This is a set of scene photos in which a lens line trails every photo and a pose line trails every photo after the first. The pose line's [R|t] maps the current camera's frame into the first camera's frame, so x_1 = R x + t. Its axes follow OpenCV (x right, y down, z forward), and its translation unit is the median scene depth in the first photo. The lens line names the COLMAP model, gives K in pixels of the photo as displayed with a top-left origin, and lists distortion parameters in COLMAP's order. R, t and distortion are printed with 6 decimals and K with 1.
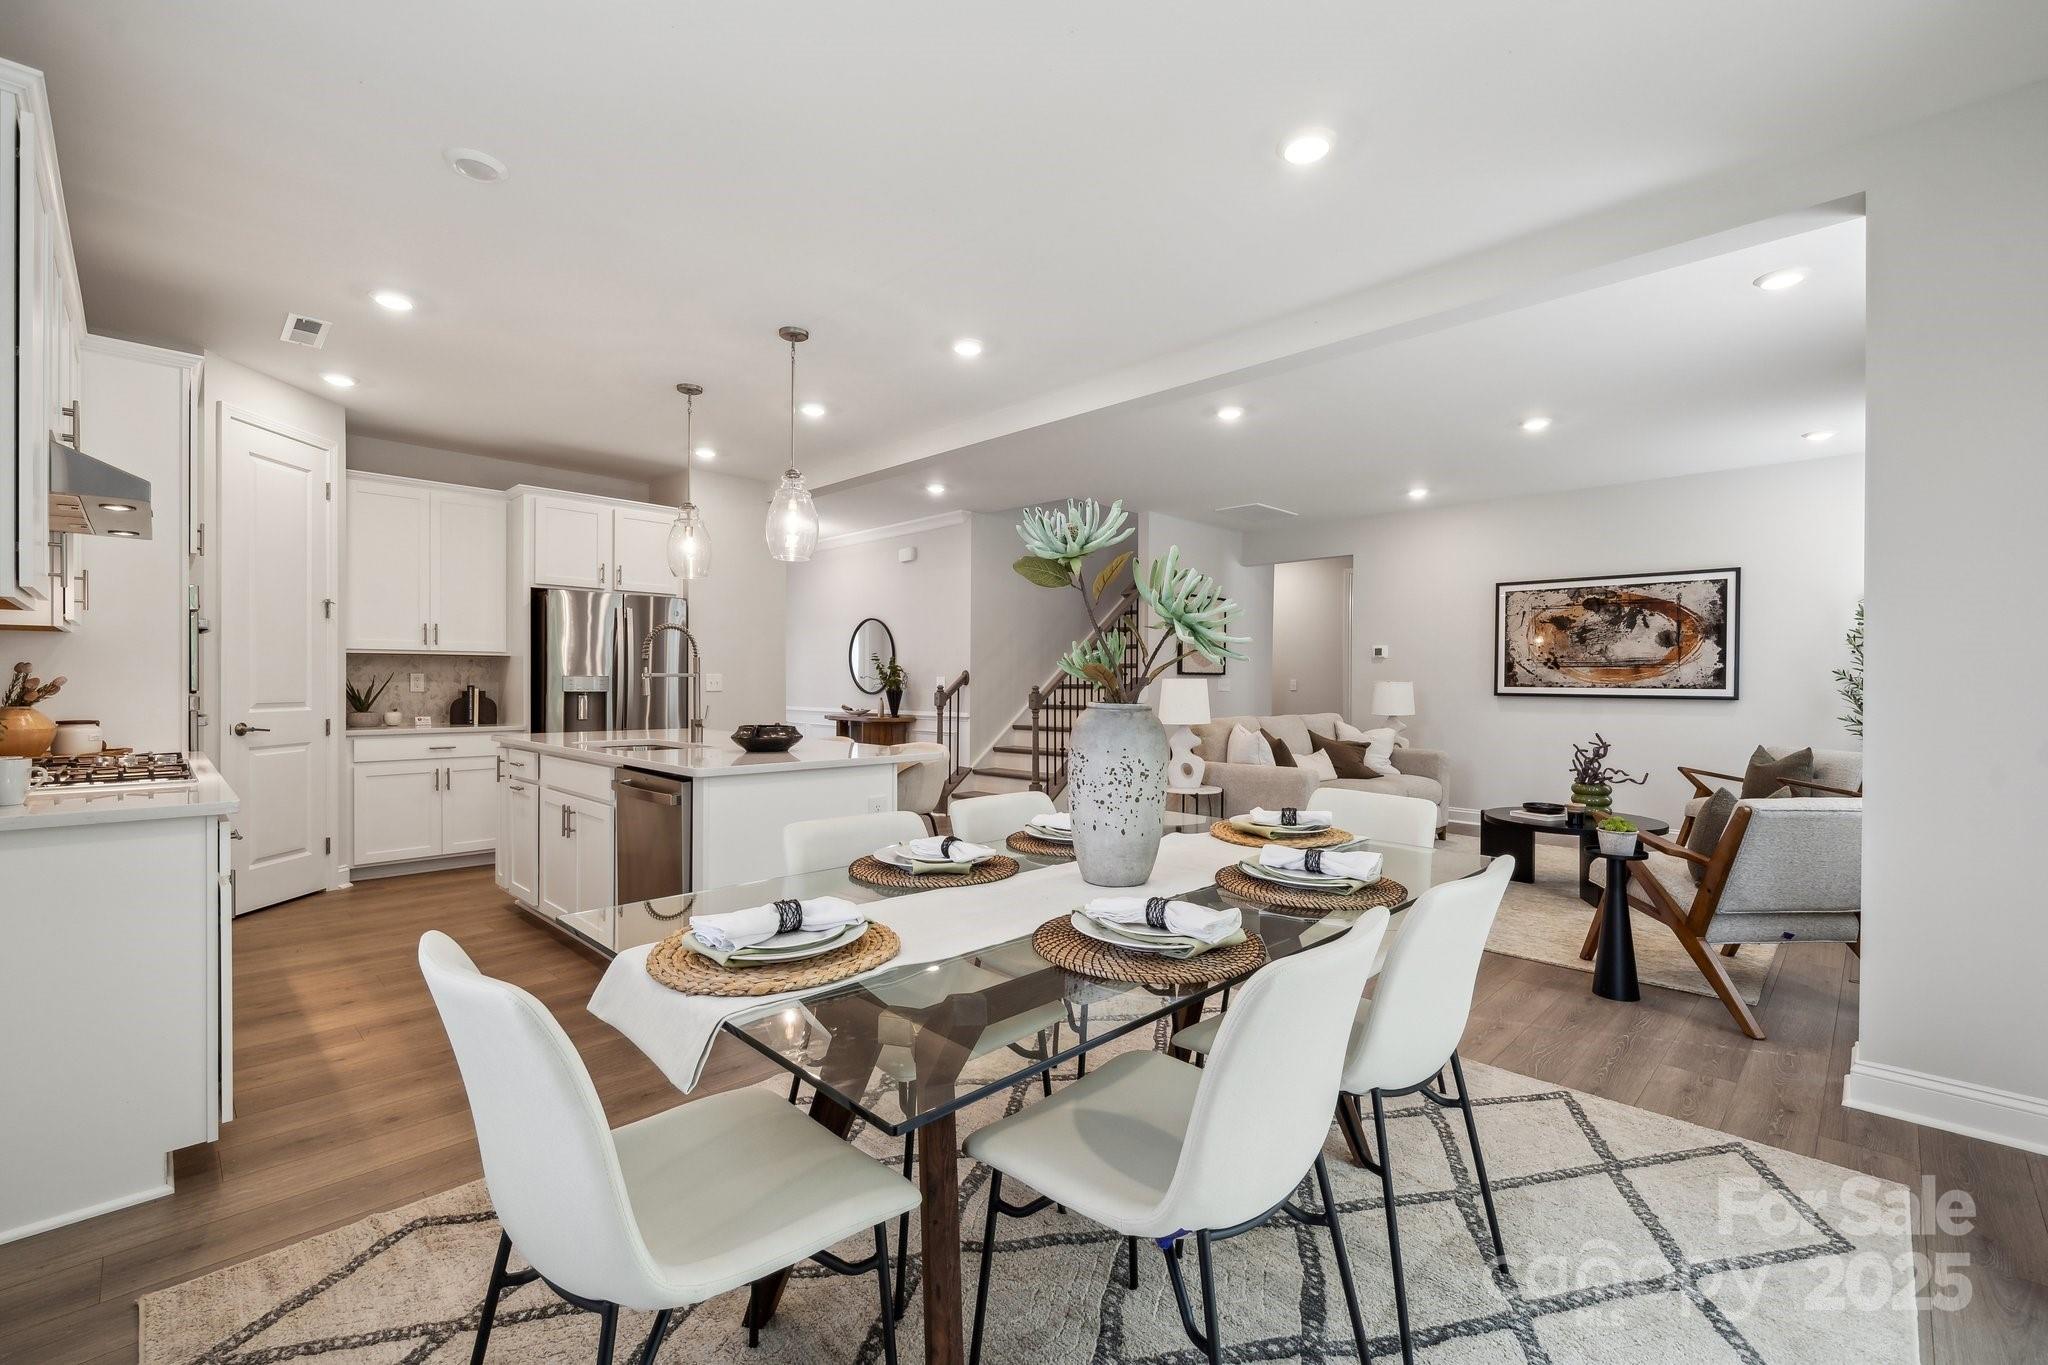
lens RADIAL K [[854.9, 0, 1038.0], [0, 854.9, 691.8], [0, 0, 1]] dist [0.000419, -0.000094]
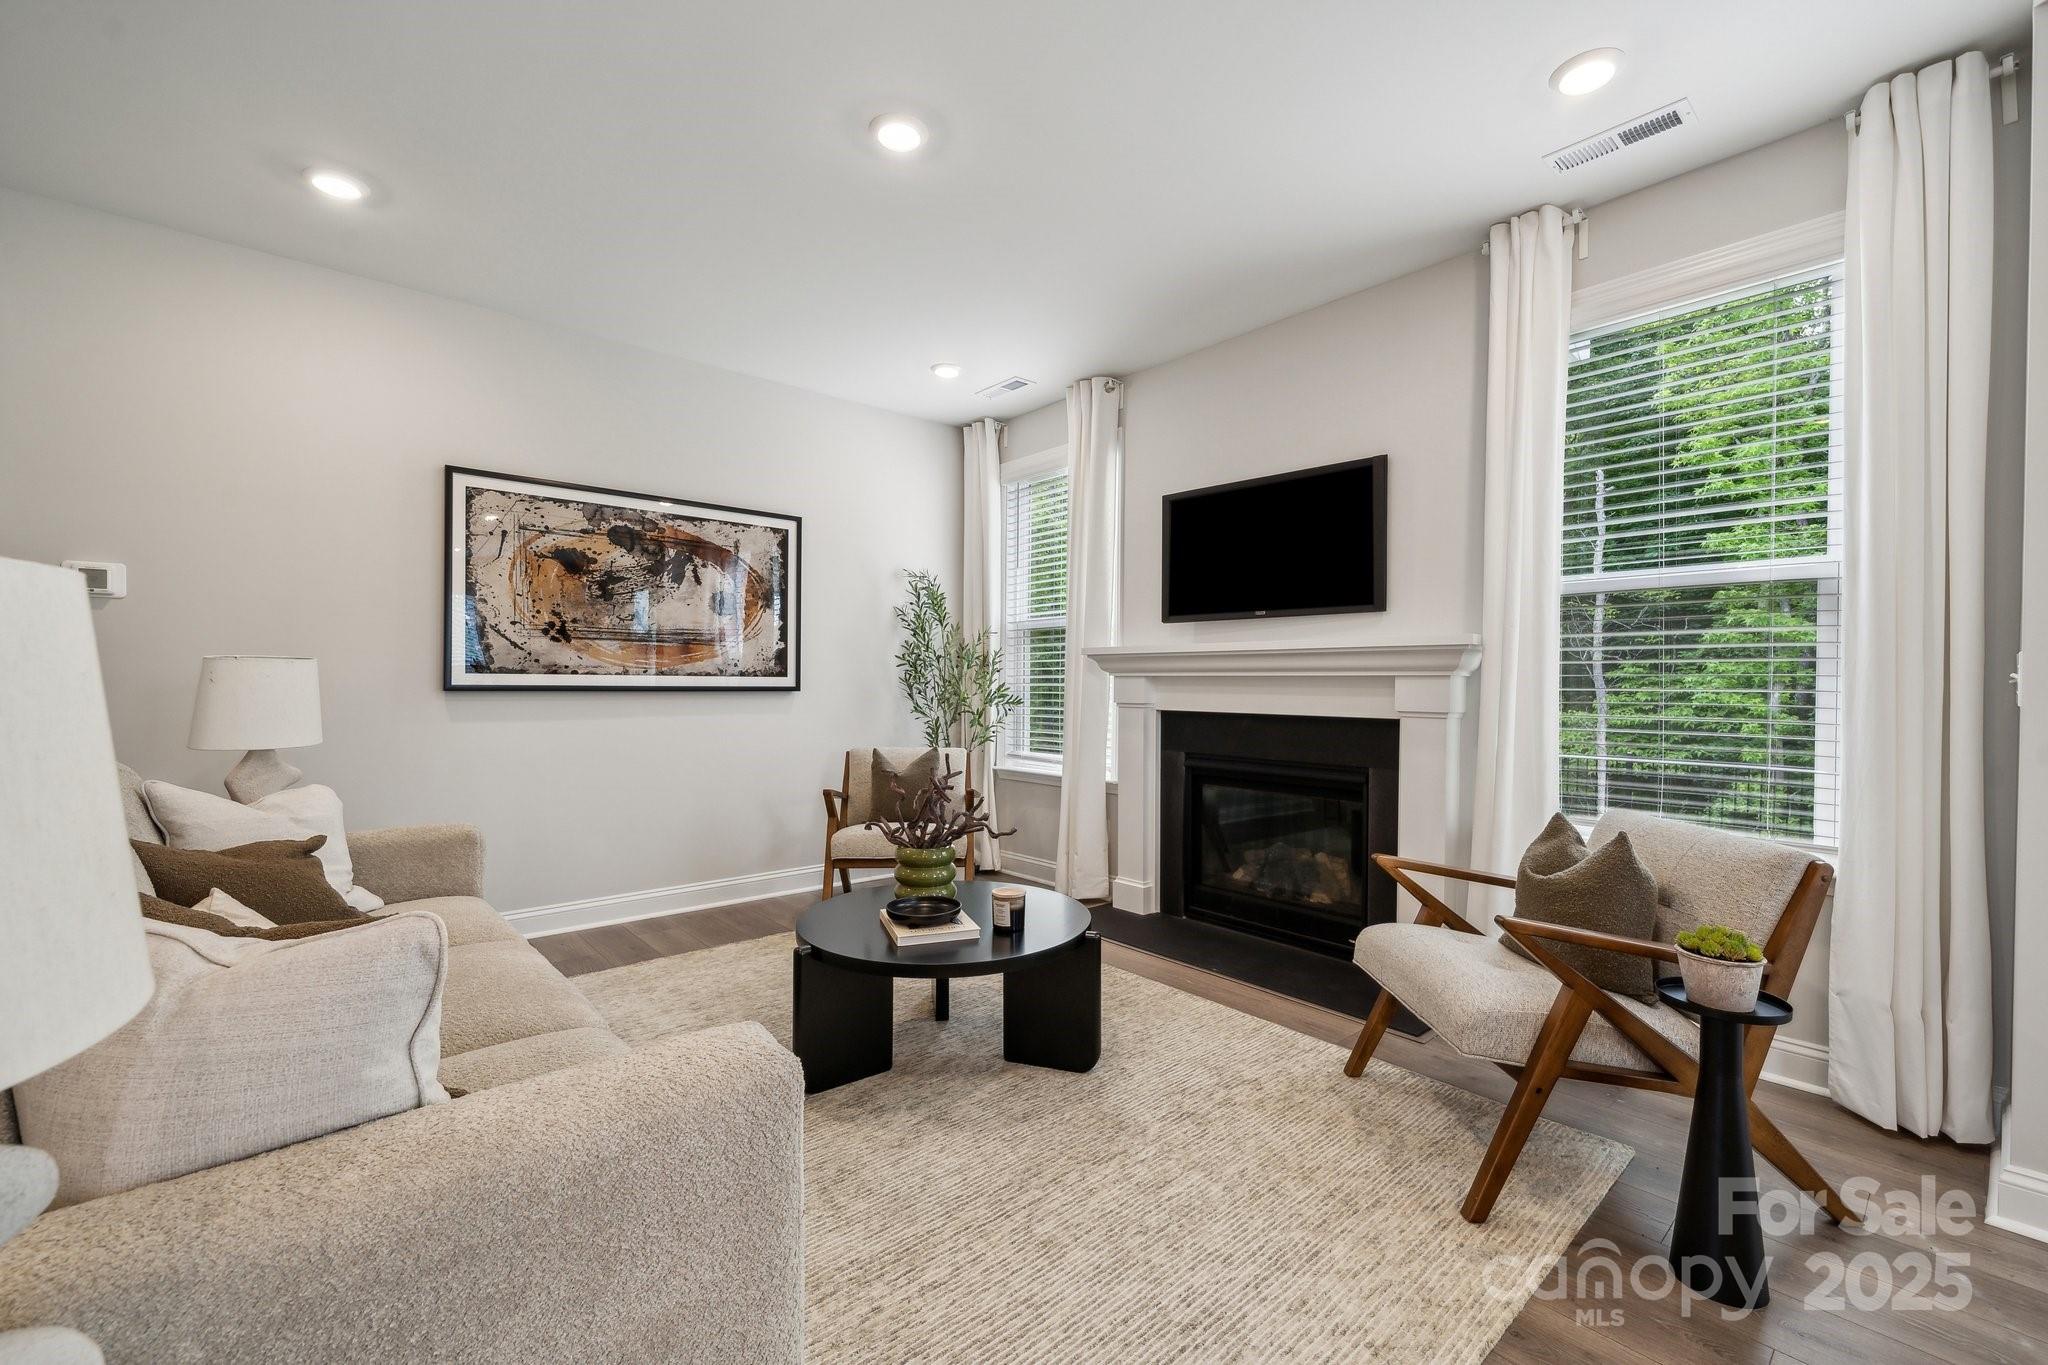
lens RADIAL K [[854.9, 0, 1027.0], [0, 854.9, 691.1], [0, 0, 1]] dist [0.000419, -0.000094]
pose [[0.066719, -0.011919, 0.997701, 0.066360], [0.010912, 0.999878, 0.011215, 0.003116], [-0.997712, 0.010139, 0.066841, 0.698935]]
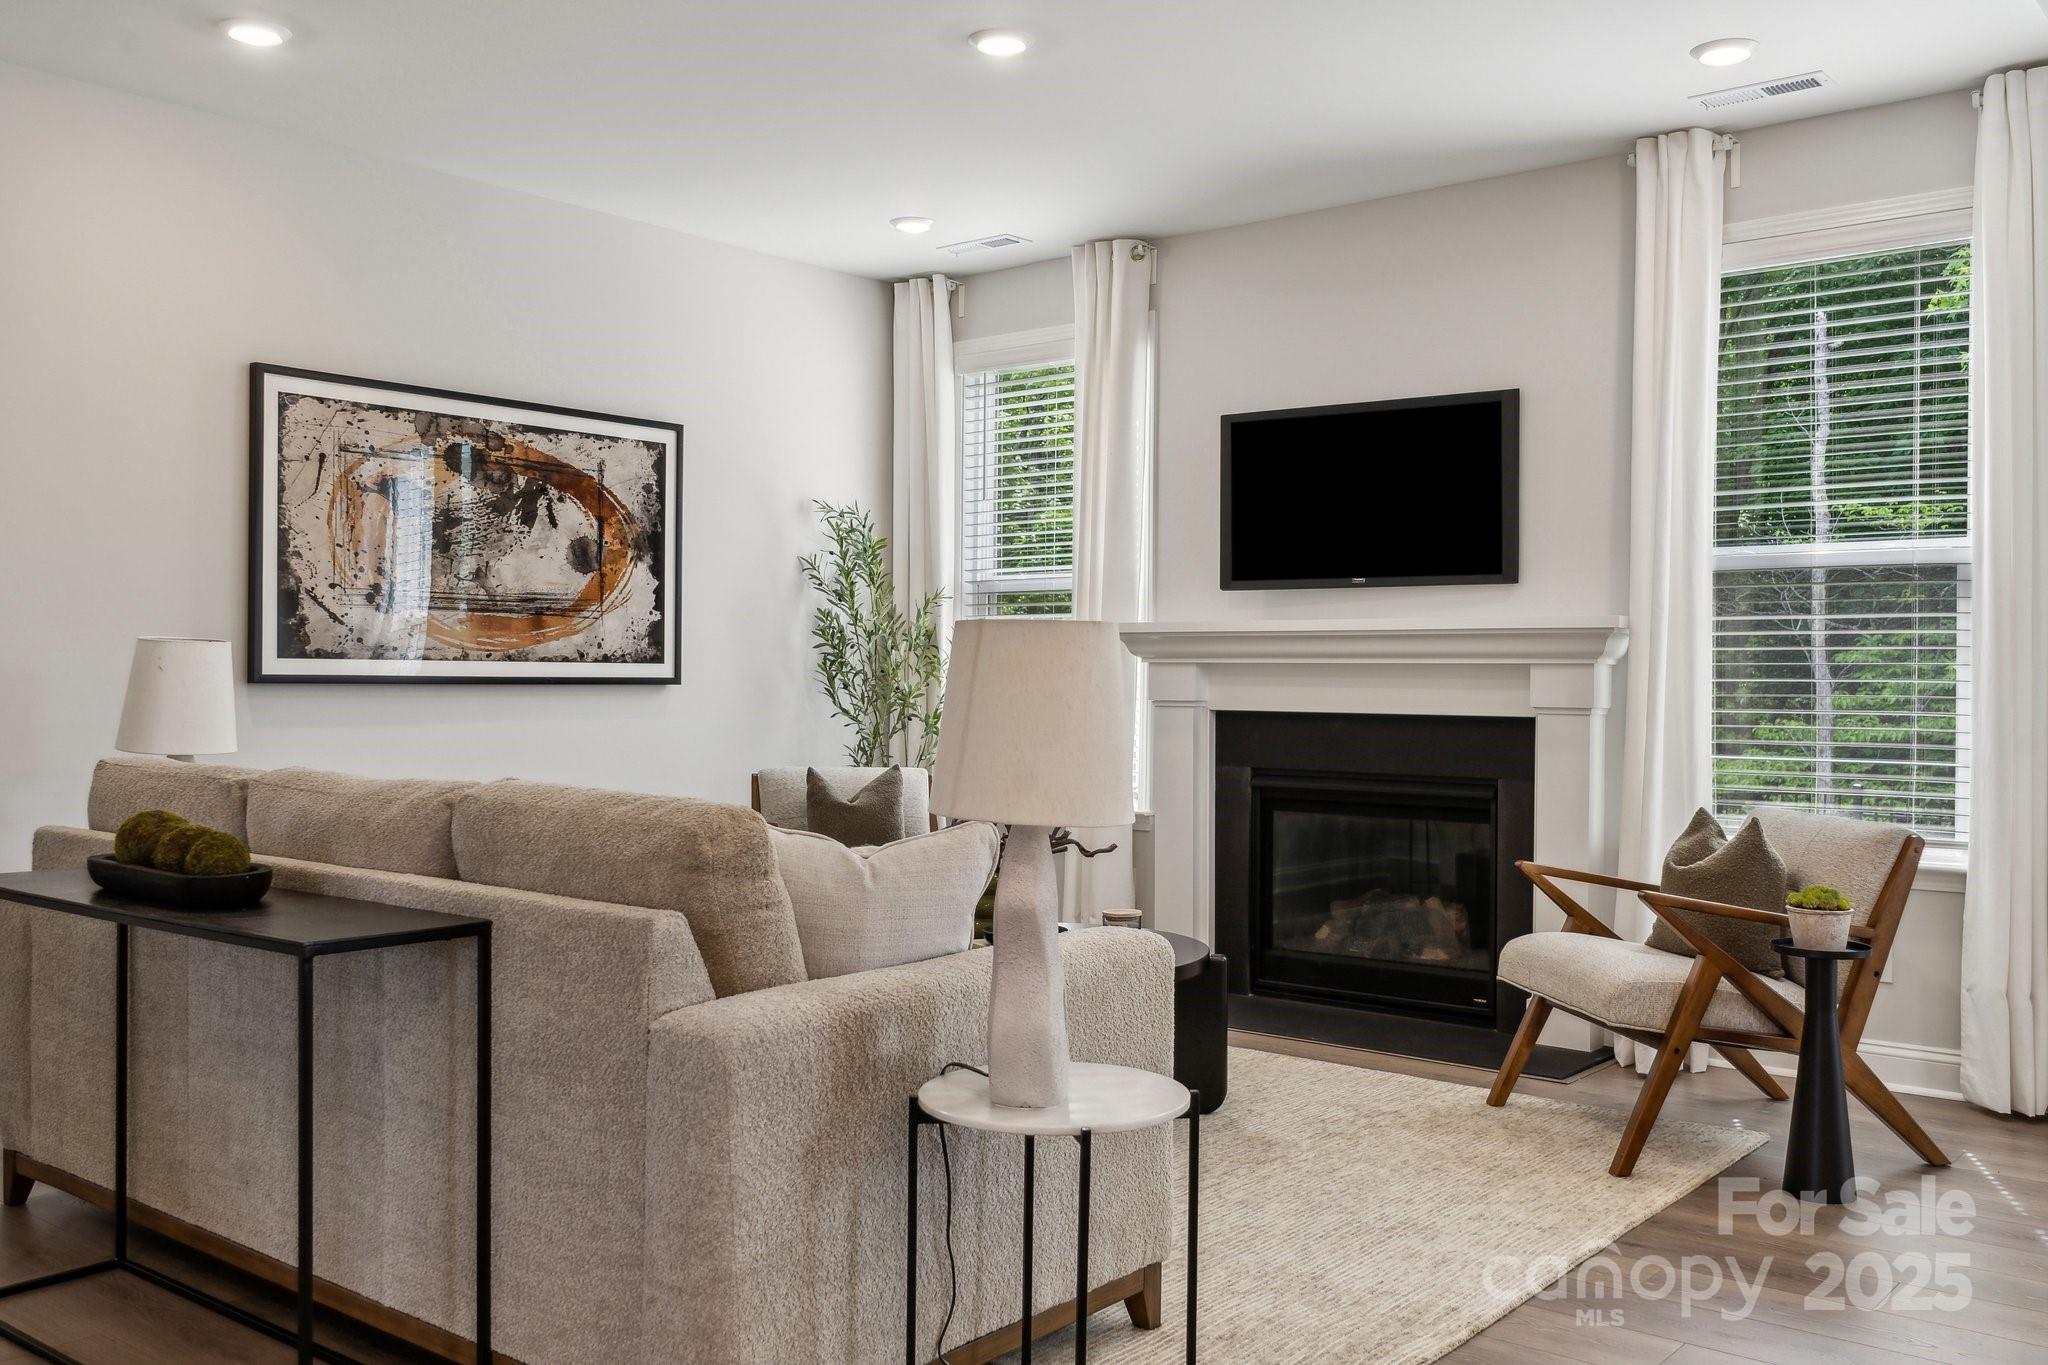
lens RADIAL K [[1823.5, 0, 1023.3], [0, 1823.5, 680.7], [0, 0, 1]] dist [-0.012063, 0.023894]
pose [[-0.096721, -0.006759, 0.995289, -0.264837], [0.010195, 0.999918, 0.007781, 0.000962], [-0.995259, 0.010900, -0.096644, 0.843441]]
